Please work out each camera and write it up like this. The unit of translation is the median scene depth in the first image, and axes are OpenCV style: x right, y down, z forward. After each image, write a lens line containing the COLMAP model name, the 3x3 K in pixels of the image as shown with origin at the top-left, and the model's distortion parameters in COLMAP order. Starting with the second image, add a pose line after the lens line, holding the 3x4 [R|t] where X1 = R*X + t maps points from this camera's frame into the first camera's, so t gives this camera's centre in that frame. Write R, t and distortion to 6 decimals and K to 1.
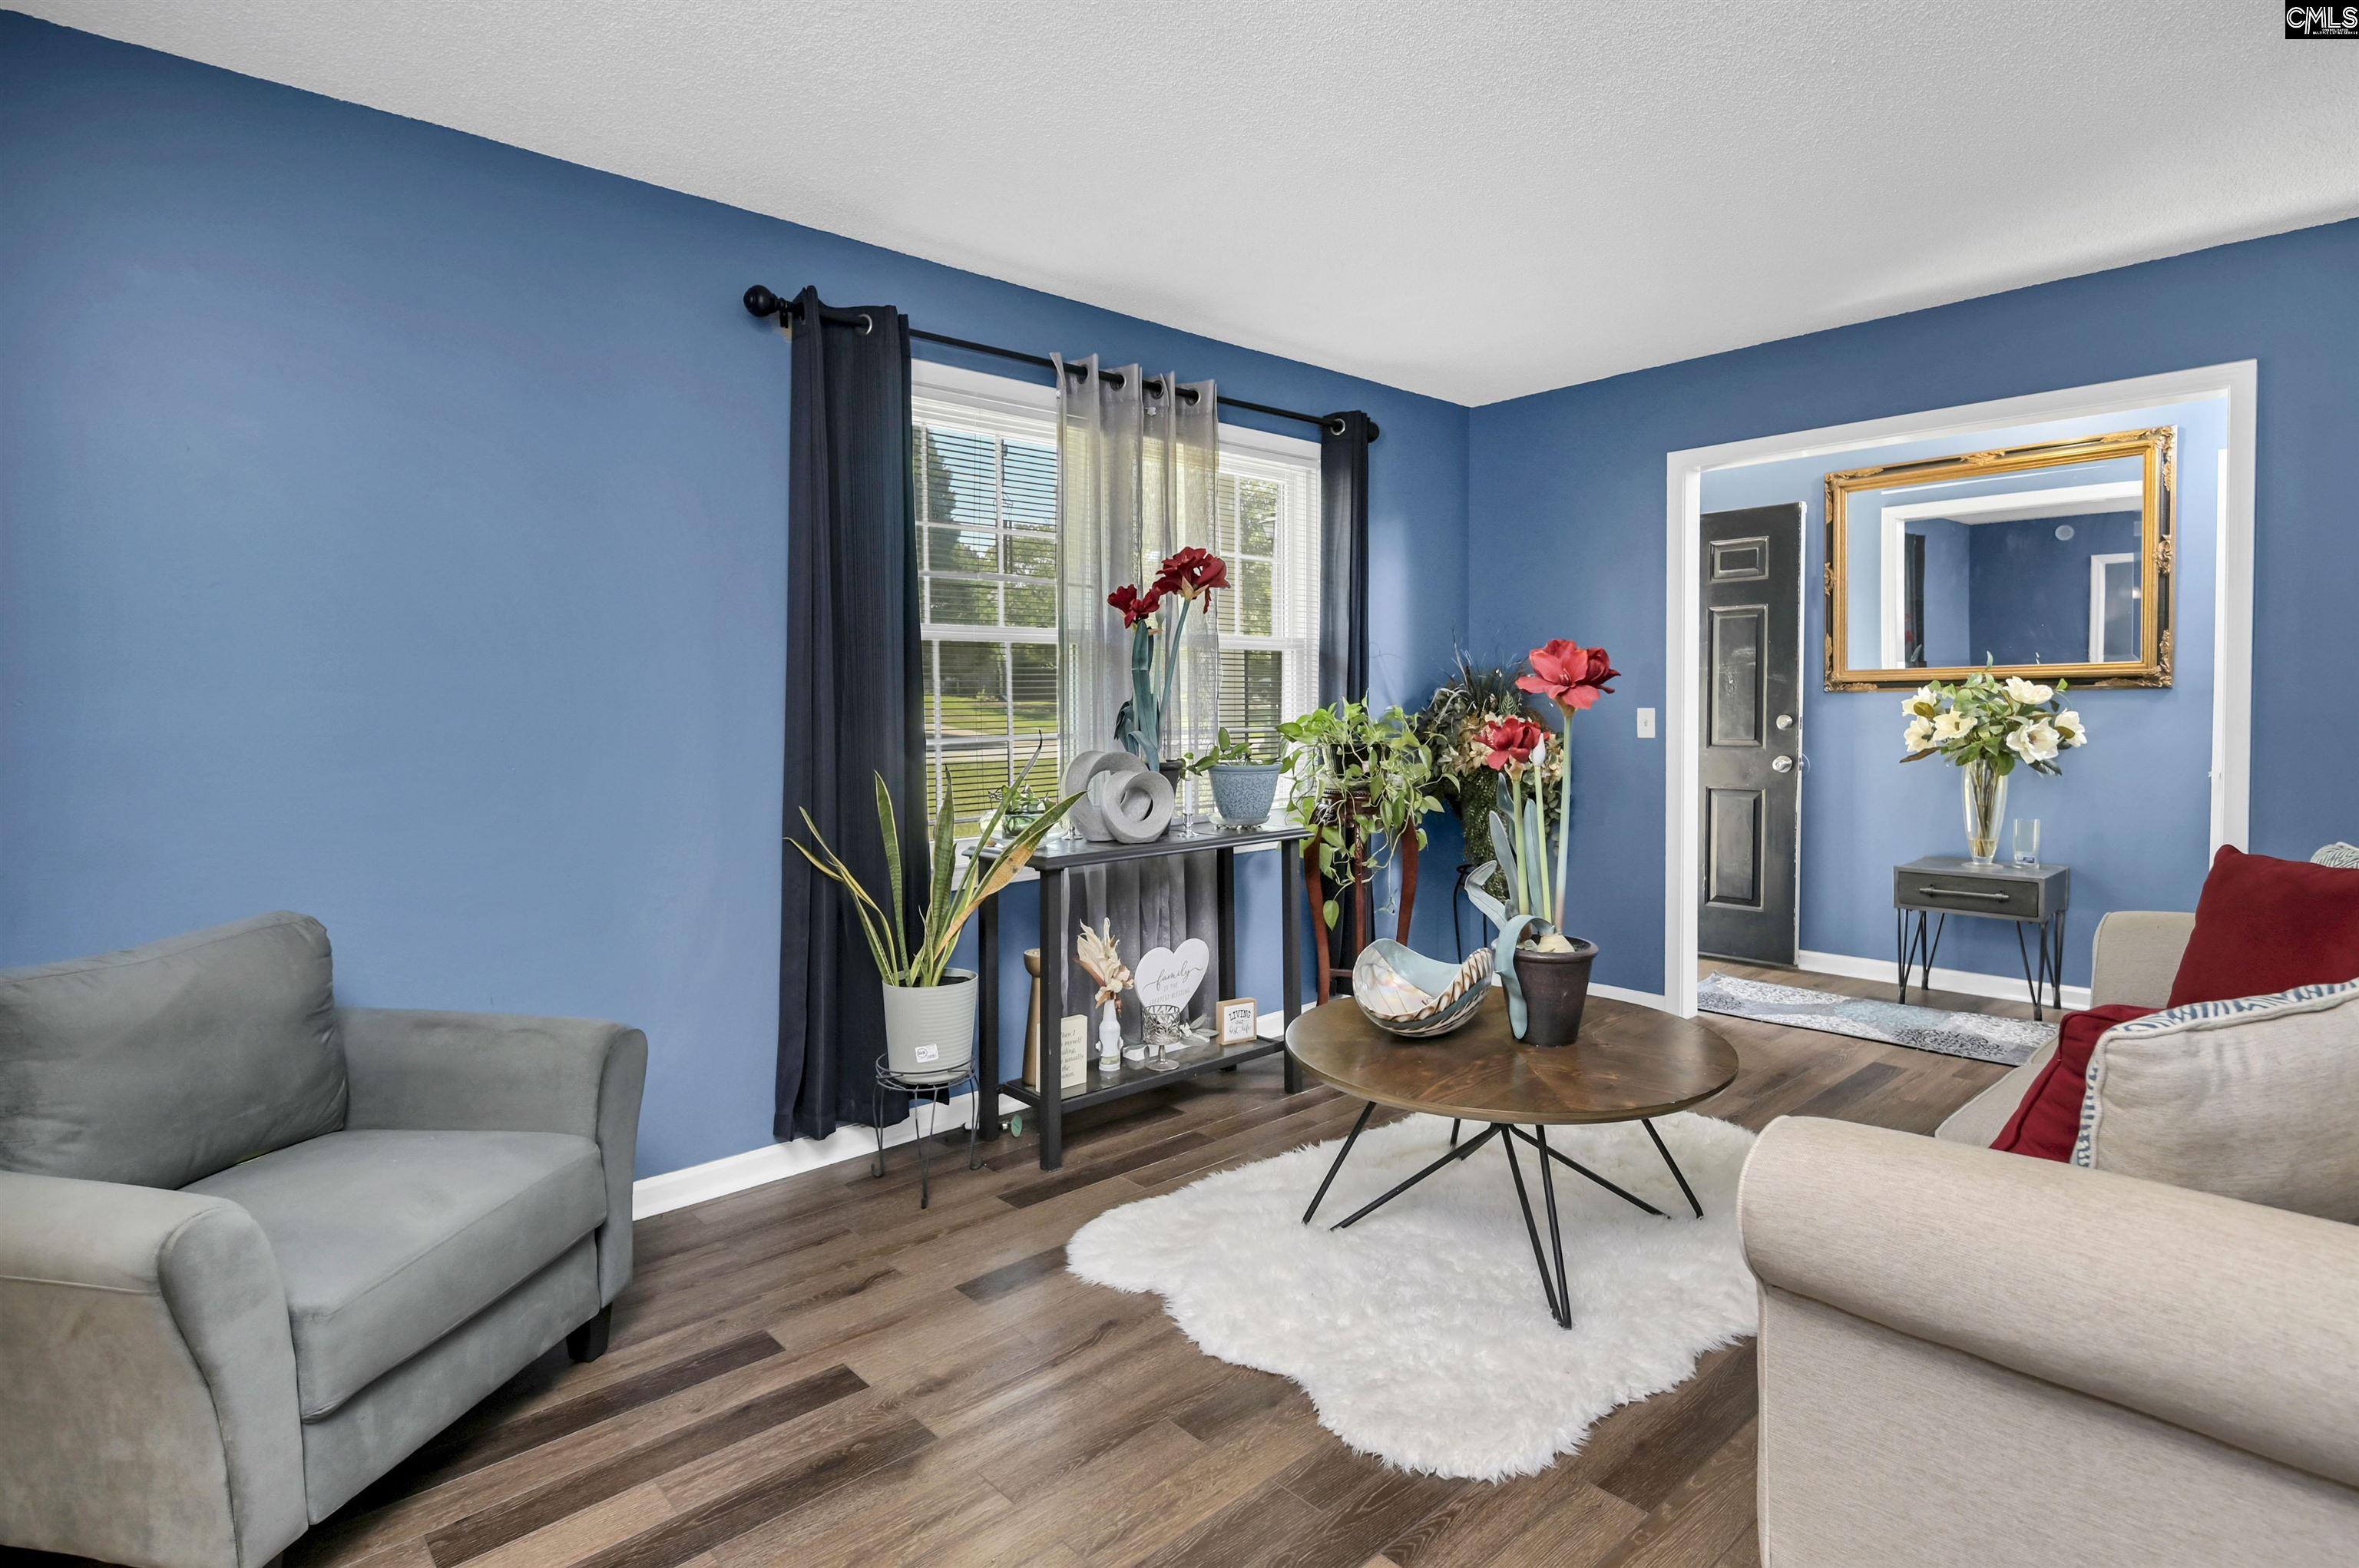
lens RADIAL K [[1240.8, 0, 1179.0], [0, 1240.8, 710.1], [0, 0, 1]] dist [0.002638, -0.000679]
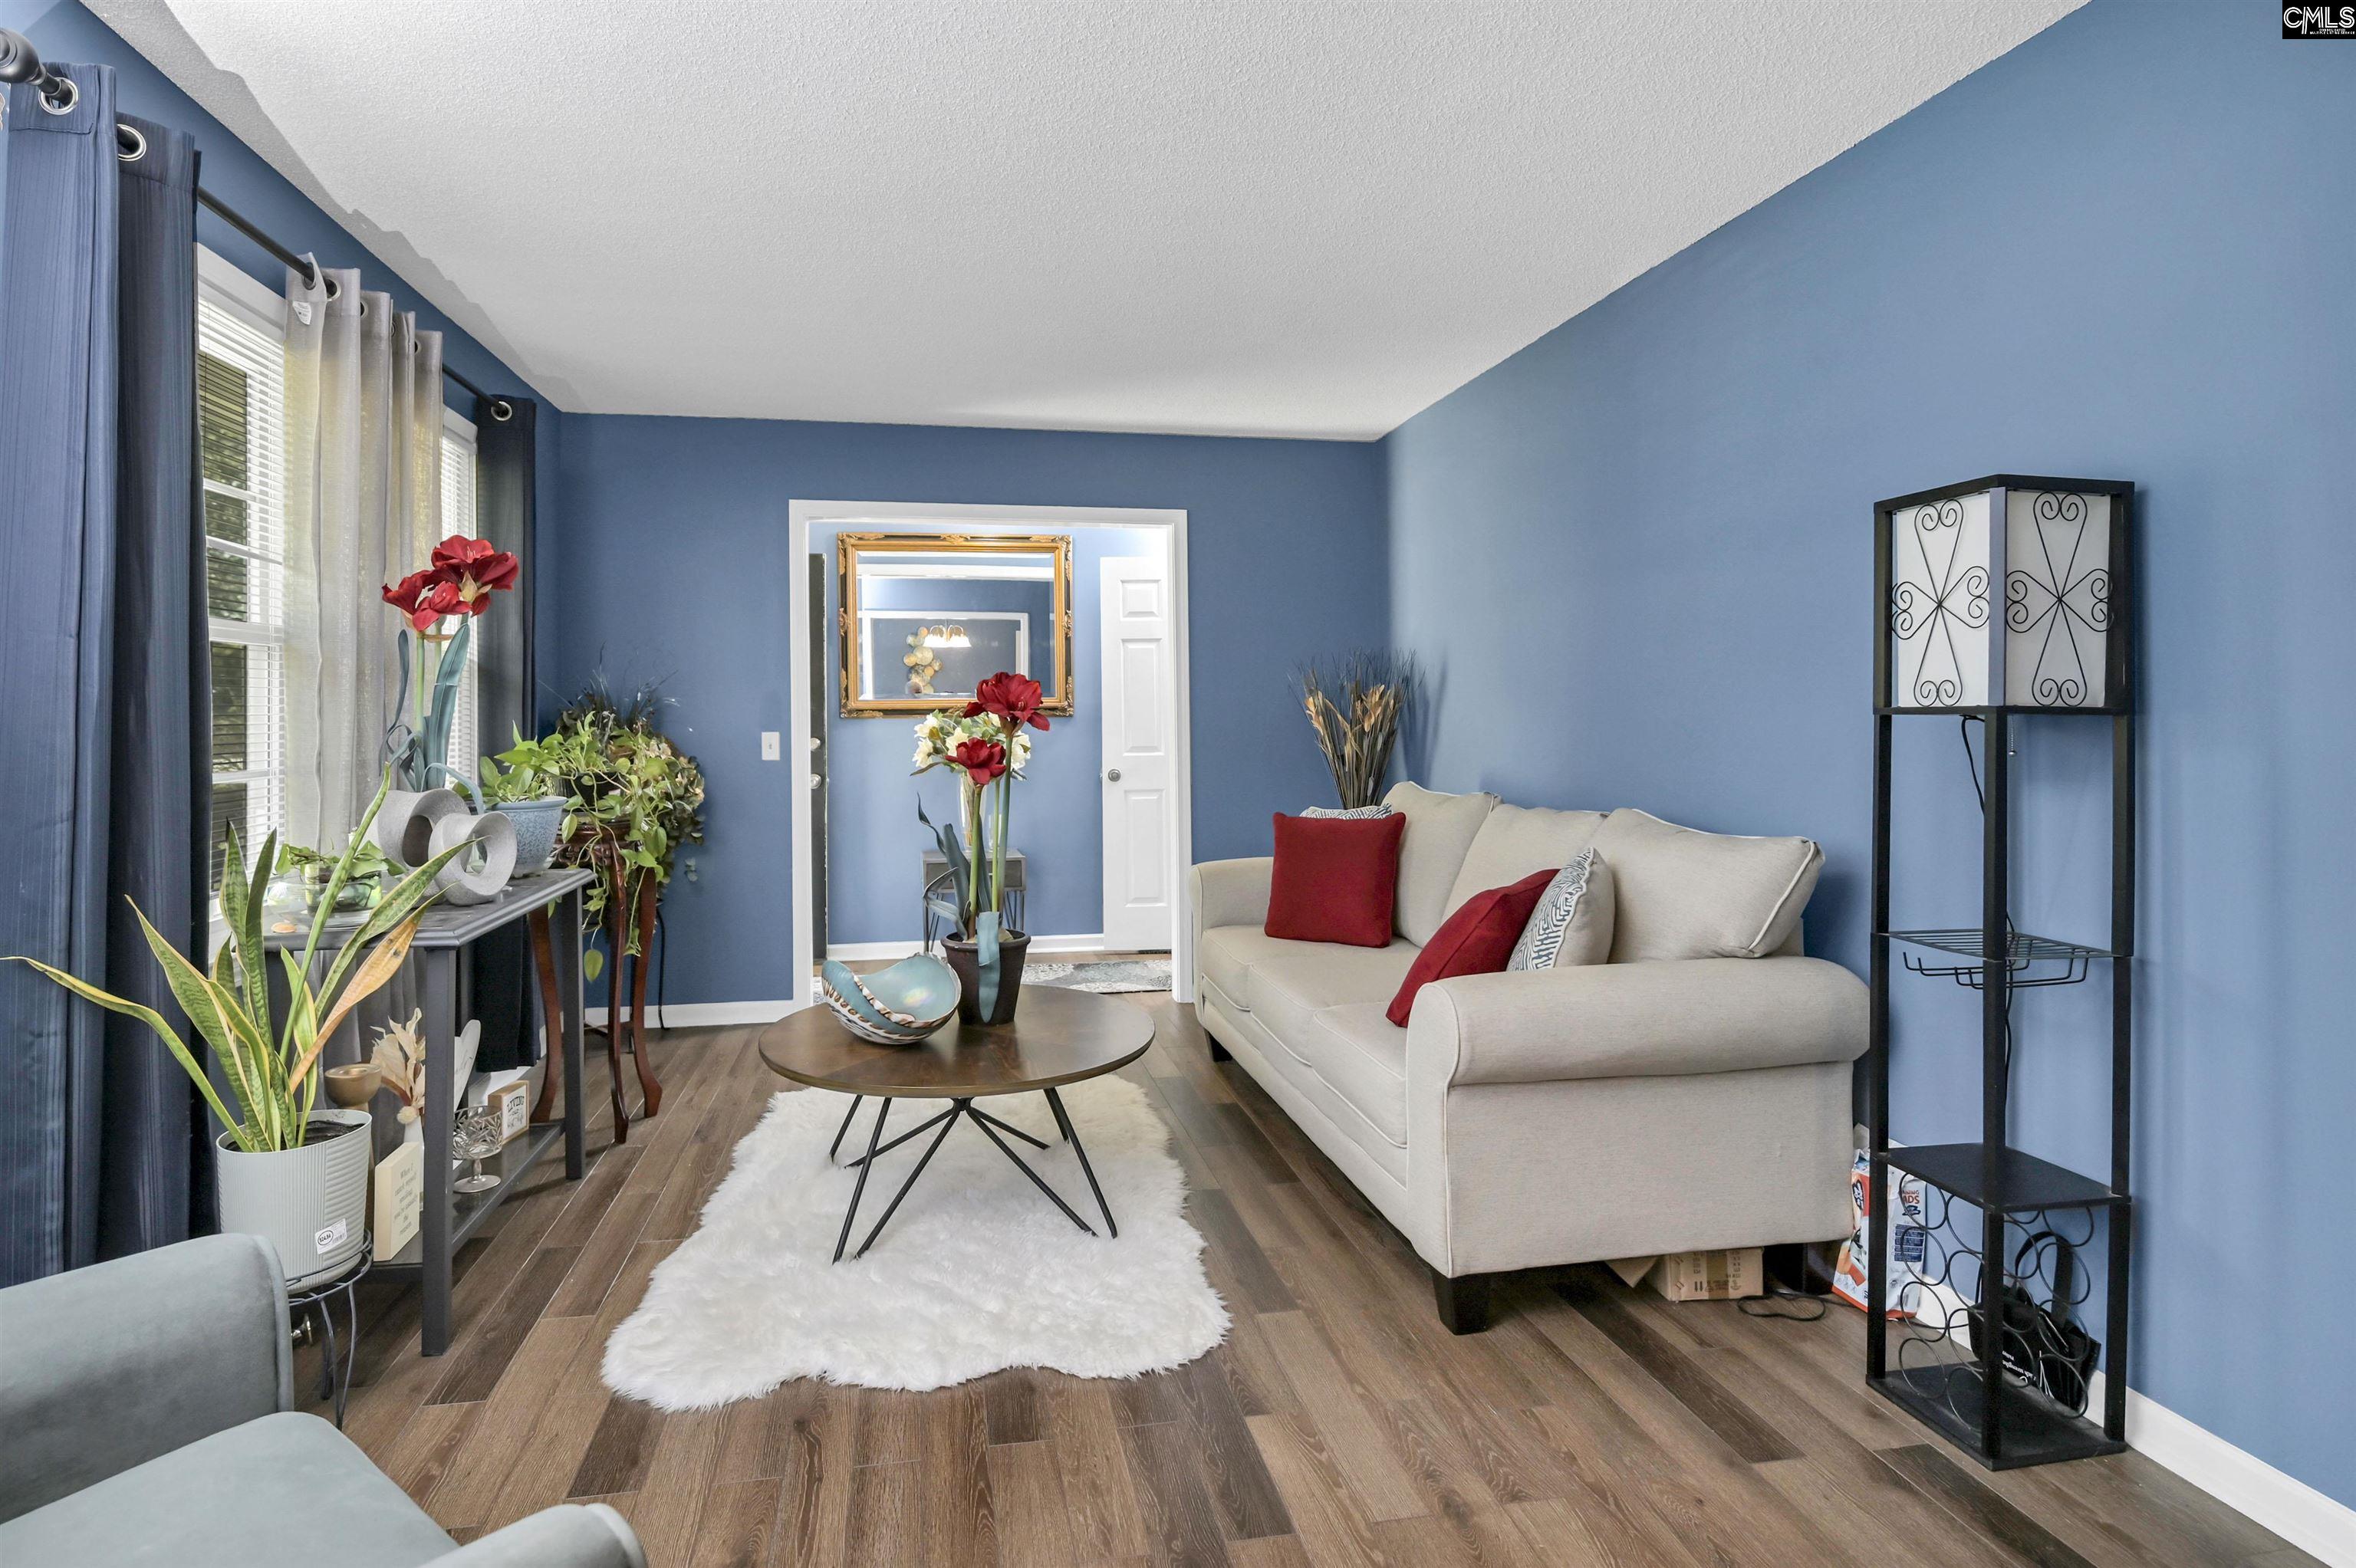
lens RADIAL K [[1229.7, 0, 1171.8], [0, 1229.7, 672.4], [0, 0, 1]] dist [0.001123, 0.000074]
pose [[0.519847, 0.036308, 0.853488, -0.358988], [0.007623, 0.998859, -0.047136, -0.000746], [-0.854226, 0.031010, 0.518977, 0.153816]]
